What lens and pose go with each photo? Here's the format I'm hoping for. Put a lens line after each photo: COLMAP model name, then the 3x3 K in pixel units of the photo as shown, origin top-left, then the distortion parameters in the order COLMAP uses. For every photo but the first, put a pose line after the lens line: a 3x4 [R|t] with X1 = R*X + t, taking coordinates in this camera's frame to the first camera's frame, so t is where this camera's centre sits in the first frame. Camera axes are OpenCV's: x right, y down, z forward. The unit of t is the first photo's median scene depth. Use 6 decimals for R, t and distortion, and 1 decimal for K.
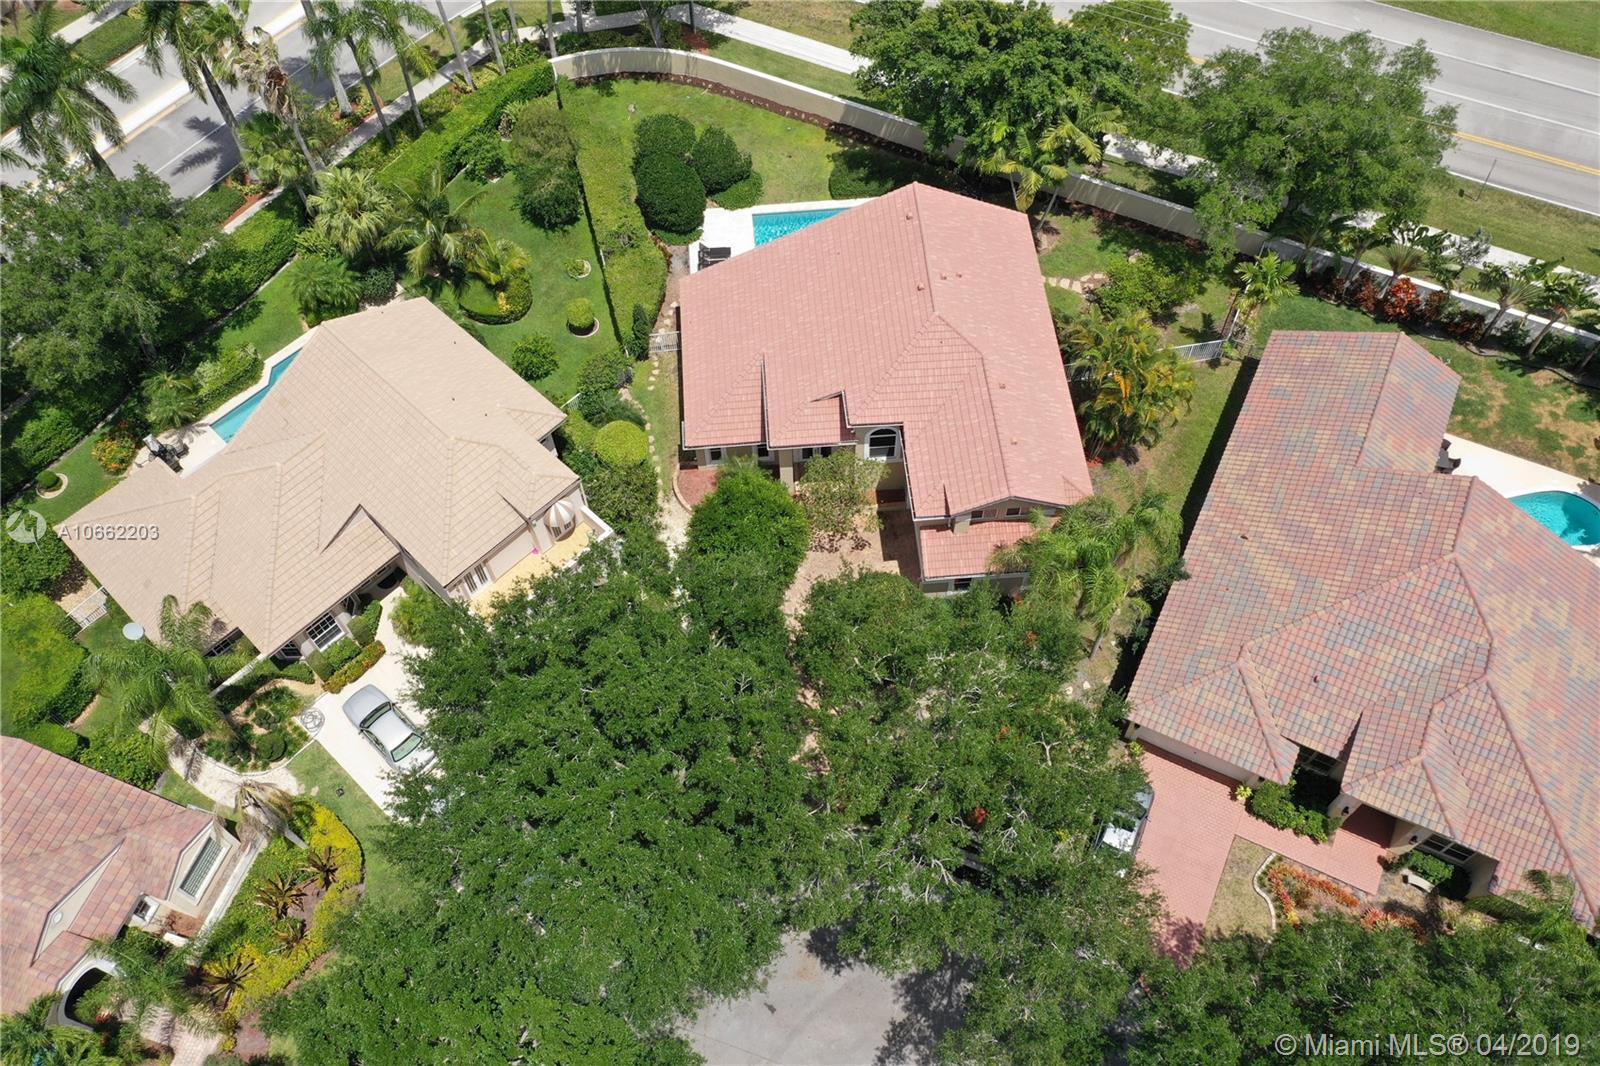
lens RADIAL K [[1346.9, 0, 772.9], [0, 1346.9, 537.4], [0, 0, 1]] dist [-0.013301, 0.005234]
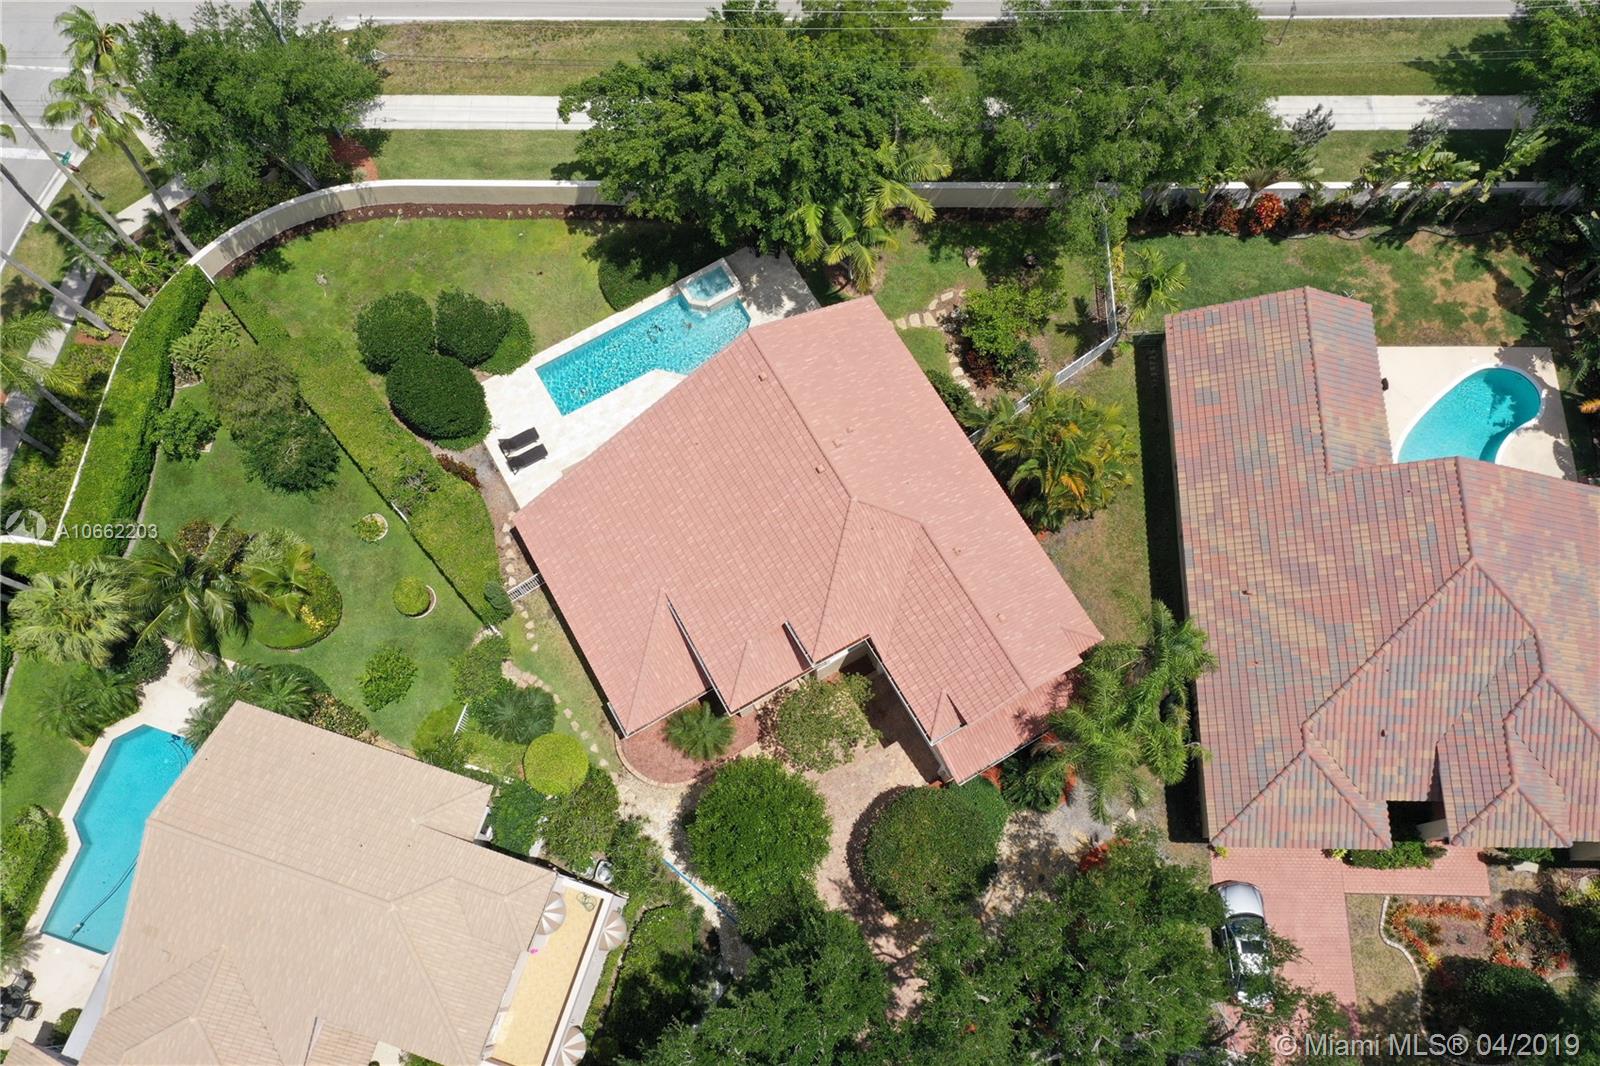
lens RADIAL K [[1330.3, 0, 800.0], [0, 1330.3, 533.0], [0, 0, 1]] dist [-0.004809, -0.004533]
pose [[0.896638, -0.413815, 0.157471, -0.043665], [0.366869, 0.893484, 0.259024, -0.331786], [-0.247886, -0.174479, 0.952948, 0.185326]]
